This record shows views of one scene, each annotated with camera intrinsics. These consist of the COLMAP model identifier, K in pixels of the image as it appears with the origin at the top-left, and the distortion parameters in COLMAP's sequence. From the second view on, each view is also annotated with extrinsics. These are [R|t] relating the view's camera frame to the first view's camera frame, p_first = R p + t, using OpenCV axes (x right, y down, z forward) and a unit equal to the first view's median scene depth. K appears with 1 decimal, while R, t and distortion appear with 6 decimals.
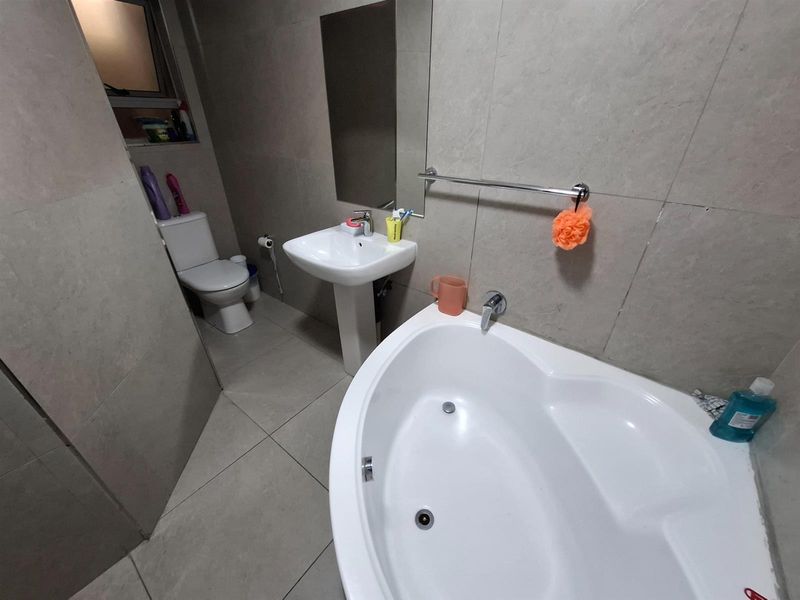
lens RADIAL K [[312.0, 0, 404.6], [0, 312.0, 301.1], [0, 0, 1]] dist [-0.010035, -0.000036]
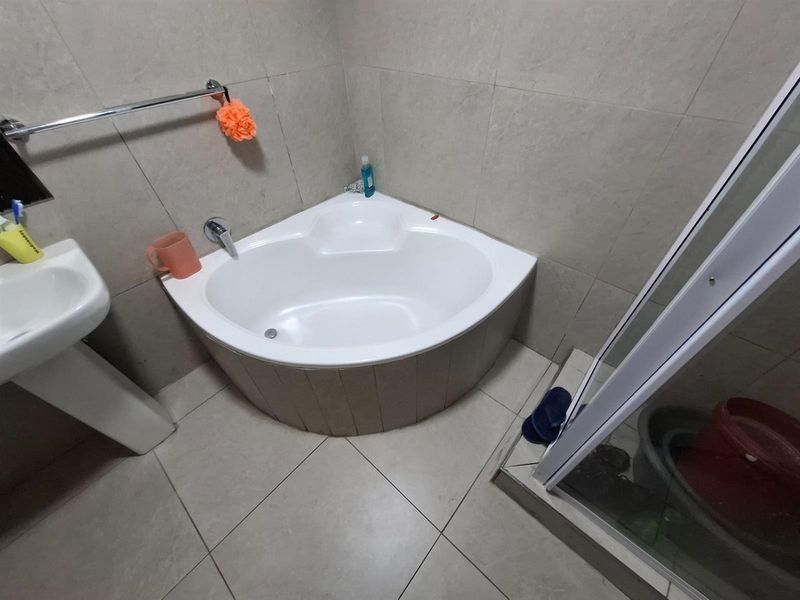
lens RADIAL K [[312.0, 0, 404.6], [0, 312.0, 301.1], [0, 0, 1]] dist [-0.010035, -0.000036]
pose [[0.069980, -0.709663, 0.701057, -0.627105], [0.529360, 0.622084, 0.576879, -0.128772], [-0.845506, 0.330741, 0.419201, 0.165190]]
